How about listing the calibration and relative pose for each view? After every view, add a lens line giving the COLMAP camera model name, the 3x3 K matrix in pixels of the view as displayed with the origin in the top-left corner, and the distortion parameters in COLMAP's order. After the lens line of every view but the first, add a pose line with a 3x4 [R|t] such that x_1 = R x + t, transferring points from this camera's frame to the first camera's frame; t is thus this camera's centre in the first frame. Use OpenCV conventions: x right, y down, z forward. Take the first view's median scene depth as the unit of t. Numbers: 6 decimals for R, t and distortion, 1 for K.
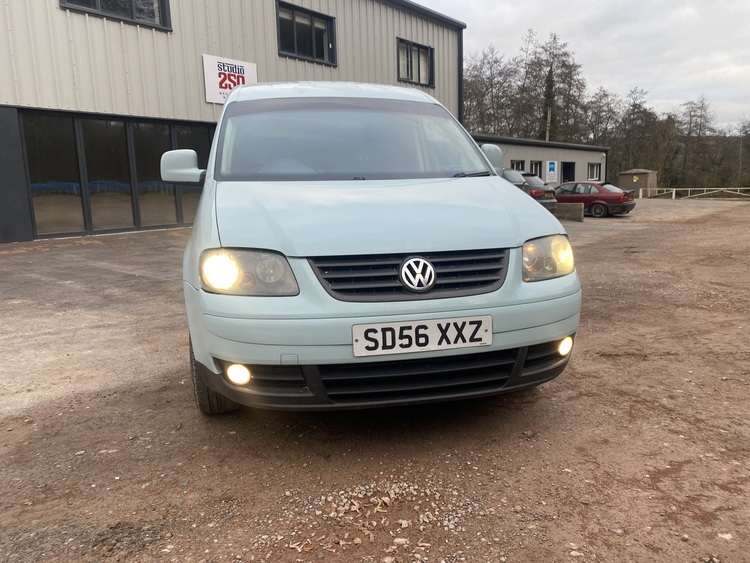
lens RADIAL K [[572.4, 0, 368.4], [0, 572.4, 283.0], [0, 0, 1]] dist [0.010142, 0.002519]
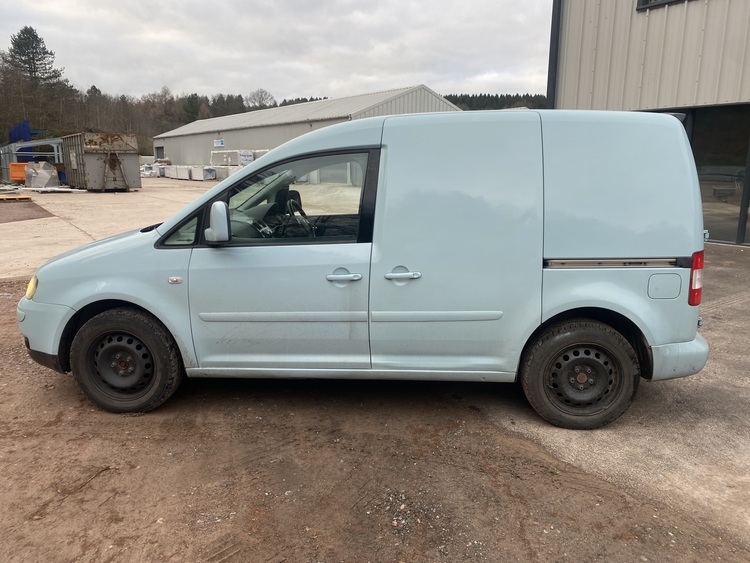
lens RADIAL K [[572.4, 0, 368.4], [0, 572.4, 283.0], [0, 0, 1]] dist [0.010142, 0.002519]
pose [[-0.281427, 0.227682, -0.932180, 1.049313], [-0.151654, 0.948681, 0.277497, -0.424708], [0.947523, 0.219464, -0.232455, 1.550725]]
